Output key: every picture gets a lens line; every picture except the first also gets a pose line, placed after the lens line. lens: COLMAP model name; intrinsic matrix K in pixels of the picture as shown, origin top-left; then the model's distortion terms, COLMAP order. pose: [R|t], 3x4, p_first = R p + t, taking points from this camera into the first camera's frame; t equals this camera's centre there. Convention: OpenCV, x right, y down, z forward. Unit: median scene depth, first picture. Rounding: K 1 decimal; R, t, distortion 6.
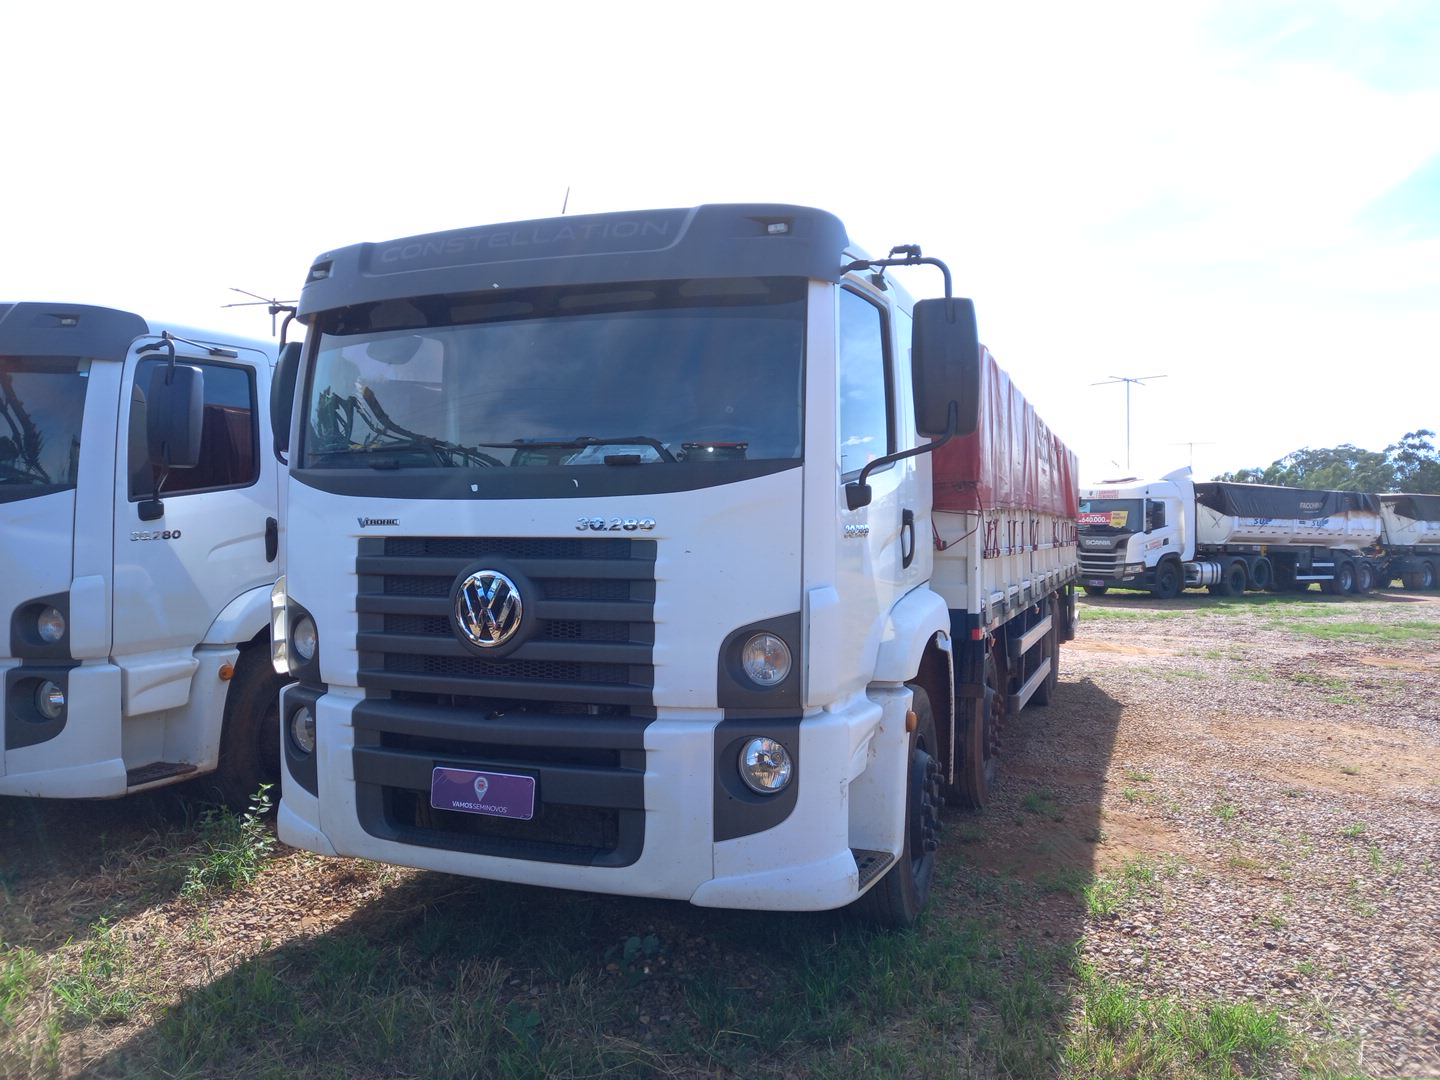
lens RADIAL K [[1046.2, 0, 725.0], [0, 1046.2, 541.7], [0, 0, 1]] dist [0.075849, -0.070974]
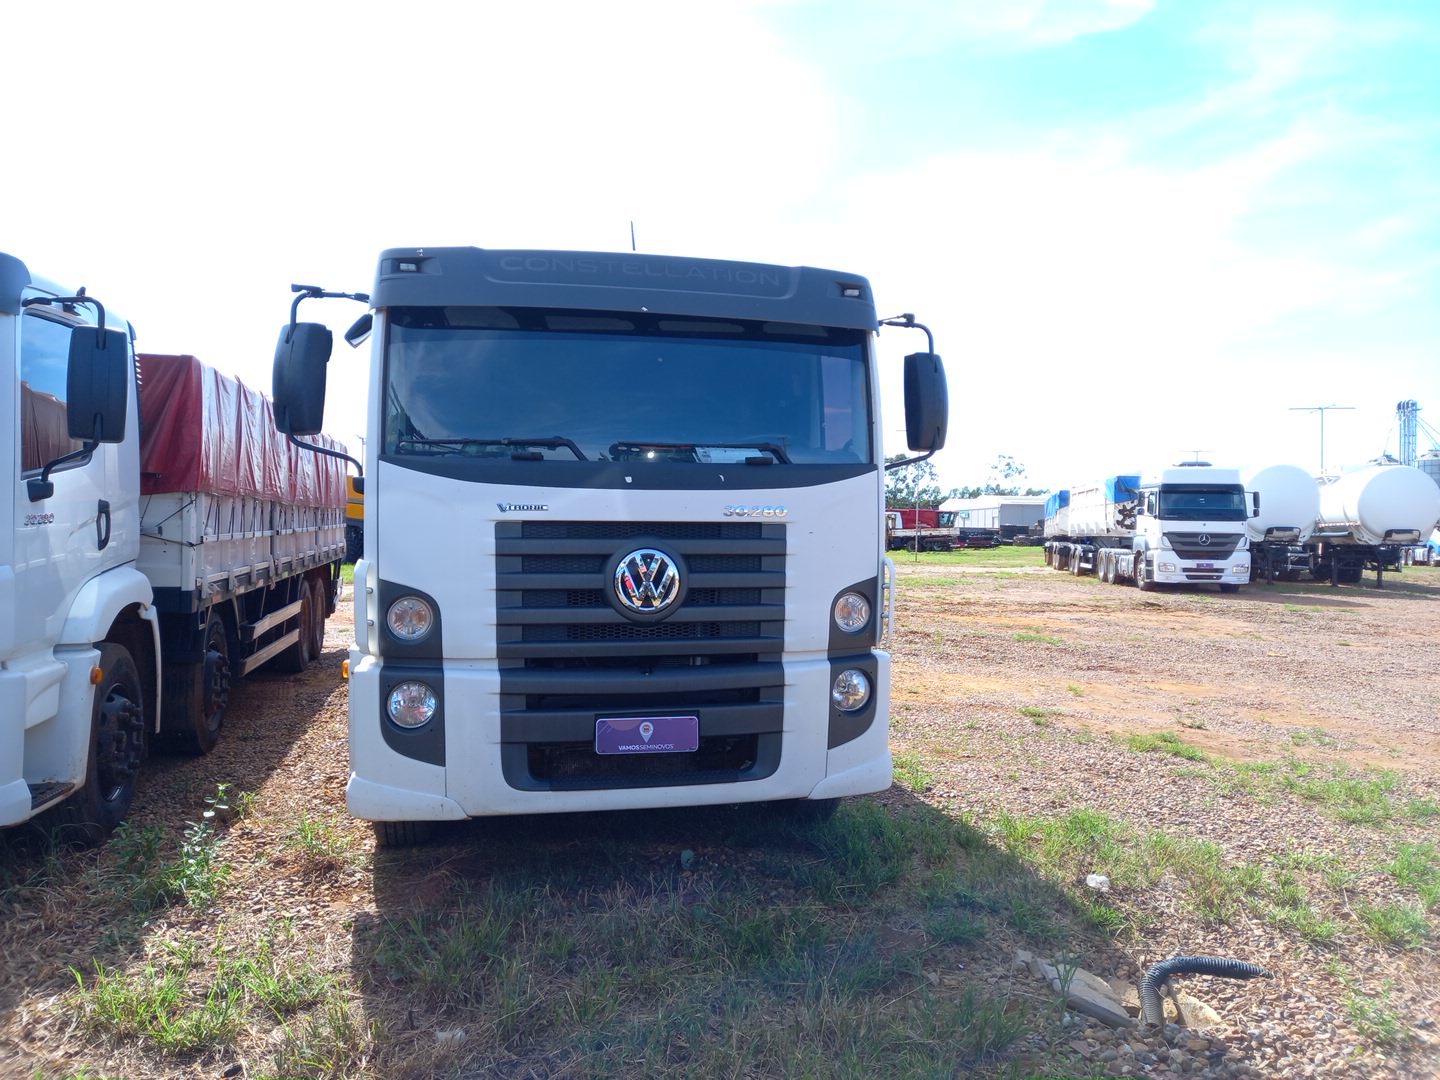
lens RADIAL K [[1046.2, 0, 731.8], [0, 1046.2, 536.1], [0, 0, 1]] dist [0.075849, -0.070974]
pose [[0.840426, -0.005942, 0.541894, -0.787608], [0.000730, 0.999951, 0.009833, 0.000686], [-0.541926, -0.007869, 0.840389, -0.049368]]
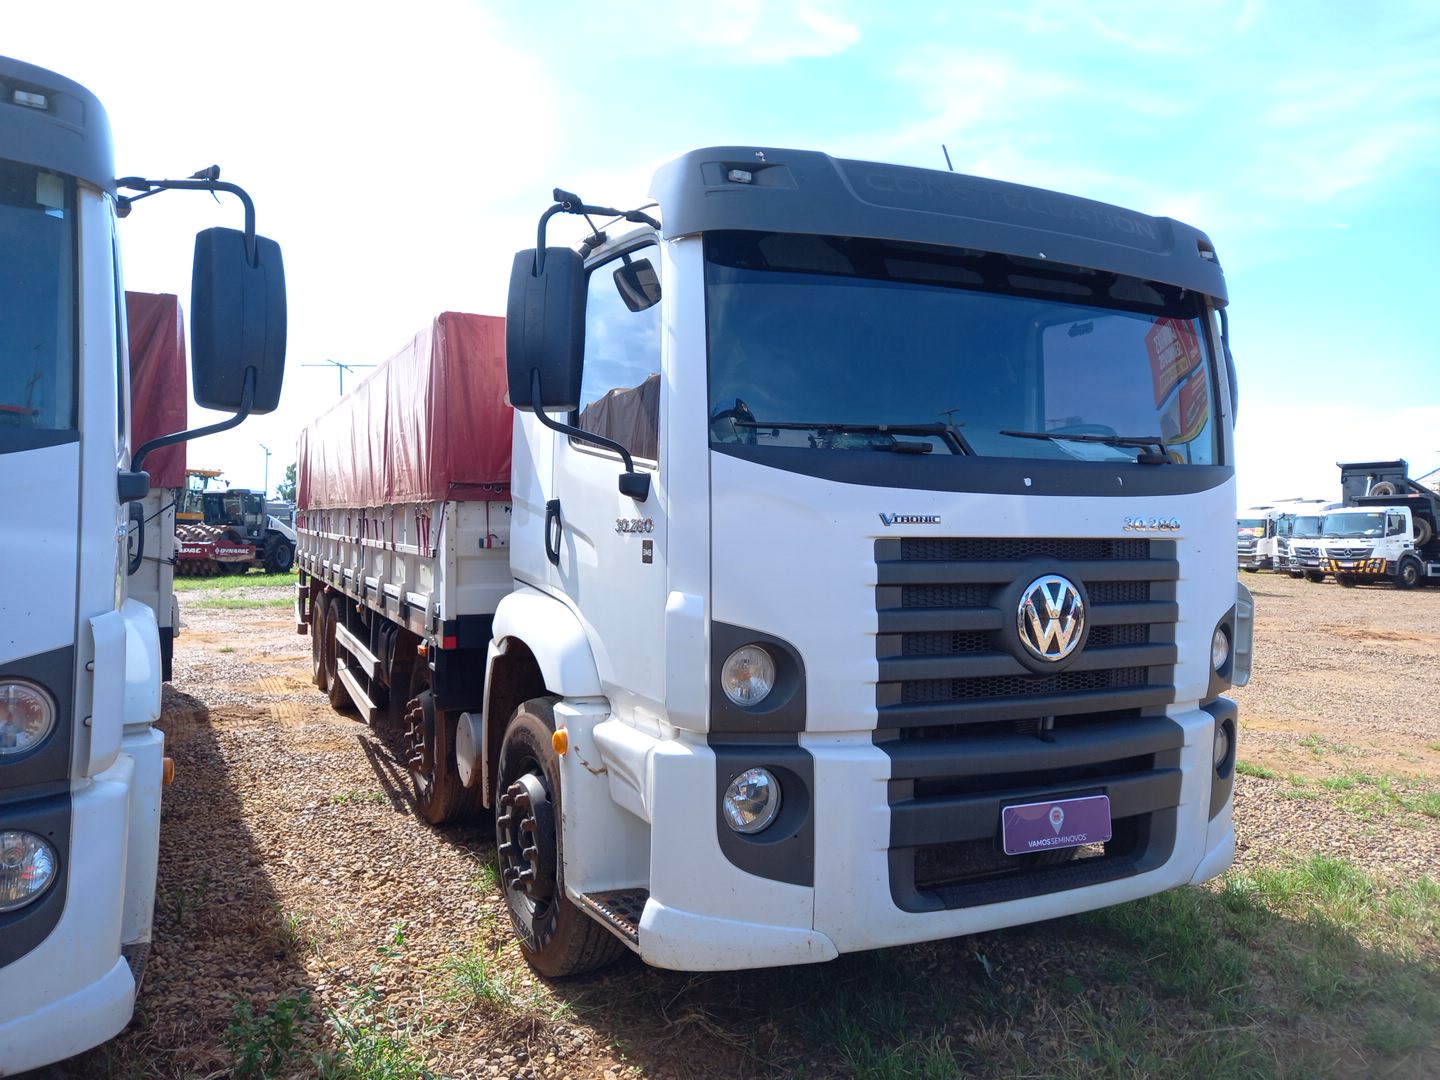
lens RADIAL K [[1046.2, 0, 714.1], [0, 1046.2, 536.2], [0, 0, 1]] dist [0.075849, -0.070974]
pose [[0.678042, -0.006011, 0.734999, -1.077959], [-0.003990, 0.999922, 0.011858, -0.015738], [-0.735013, -0.010972, 0.677965, 0.604022]]
